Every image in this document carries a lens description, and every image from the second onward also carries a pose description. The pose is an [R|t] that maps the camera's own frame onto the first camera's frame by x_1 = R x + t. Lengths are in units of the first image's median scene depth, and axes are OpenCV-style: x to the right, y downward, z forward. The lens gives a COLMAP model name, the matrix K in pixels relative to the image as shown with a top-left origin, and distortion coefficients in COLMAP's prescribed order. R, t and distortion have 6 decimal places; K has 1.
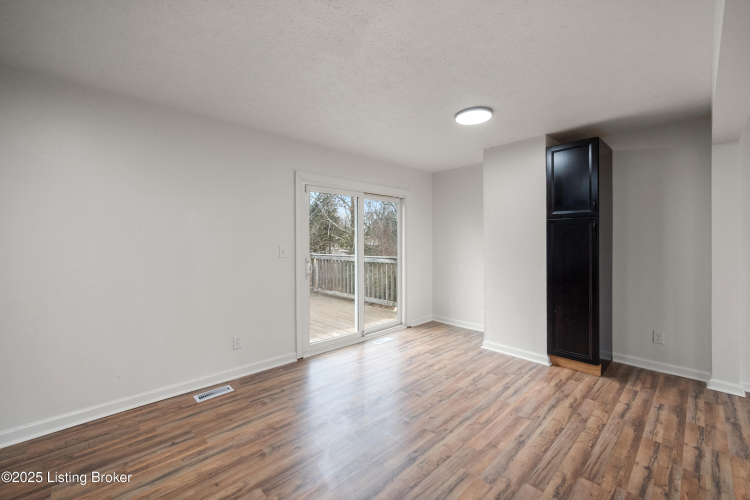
lens RADIAL K [[304.3, 0, 371.9], [0, 304.3, 246.9], [0, 0, 1]] dist [0.004424, 0.000007]
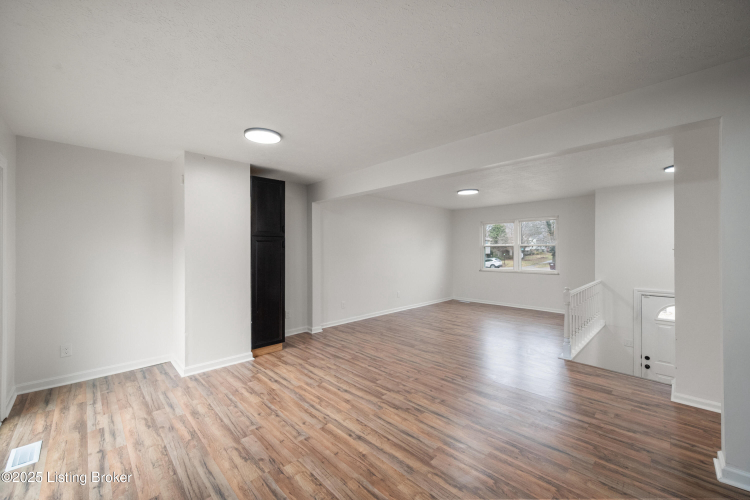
lens RADIAL K [[304.3, 0, 374.7], [0, 304.3, 253.3], [0, 0, 1]] dist [0.004424, 0.000007]
pose [[-0.027226, -0.005410, 0.999615, -0.743552], [0.019866, 0.999785, 0.005952, -0.023566], [-0.999432, 0.020020, -0.027113, 0.668918]]
